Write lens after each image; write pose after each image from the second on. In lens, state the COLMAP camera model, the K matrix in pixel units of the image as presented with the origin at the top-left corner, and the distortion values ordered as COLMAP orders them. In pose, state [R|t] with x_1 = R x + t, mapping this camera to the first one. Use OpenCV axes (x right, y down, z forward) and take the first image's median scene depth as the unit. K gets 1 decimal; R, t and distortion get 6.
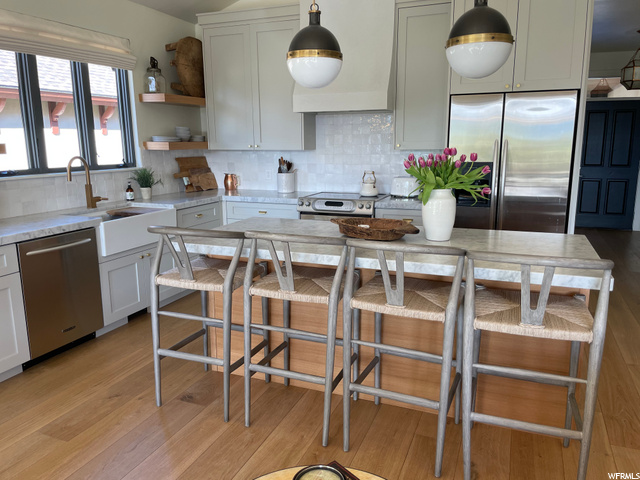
lens RADIAL K [[493.4, 0, 320.6], [0, 493.4, 242.2], [0, 0, 1]] dist [0.008605, 0.002305]
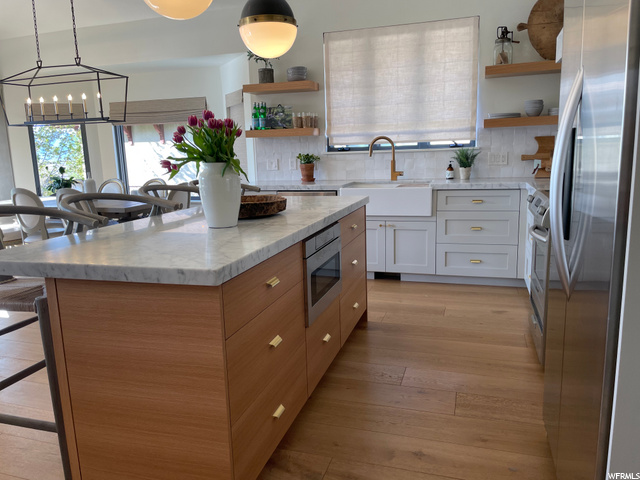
lens RADIAL K [[493.4, 0, 320.6], [0, 493.4, 242.2], [0, 0, 1]] dist [0.008605, 0.002305]
pose [[0.071859, 0.189190, -0.979308, 0.718752], [-0.162964, 0.970879, 0.175604, -0.105451], [0.984012, 0.146973, 0.100598, 0.732246]]
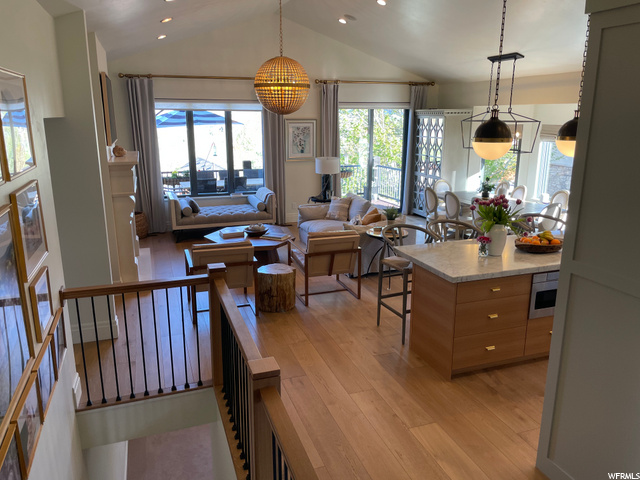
lens RADIAL K [[493.4, 0, 320.6], [0, 493.4, 242.2], [0, 0, 1]] dist [0.008605, 0.002305]
pose [[-0.751142, 0.167612, -0.638508, 1.294842], [-0.123541, 0.914450, 0.385382, -0.507872], [0.648478, 0.368359, -0.666175, 1.277394]]
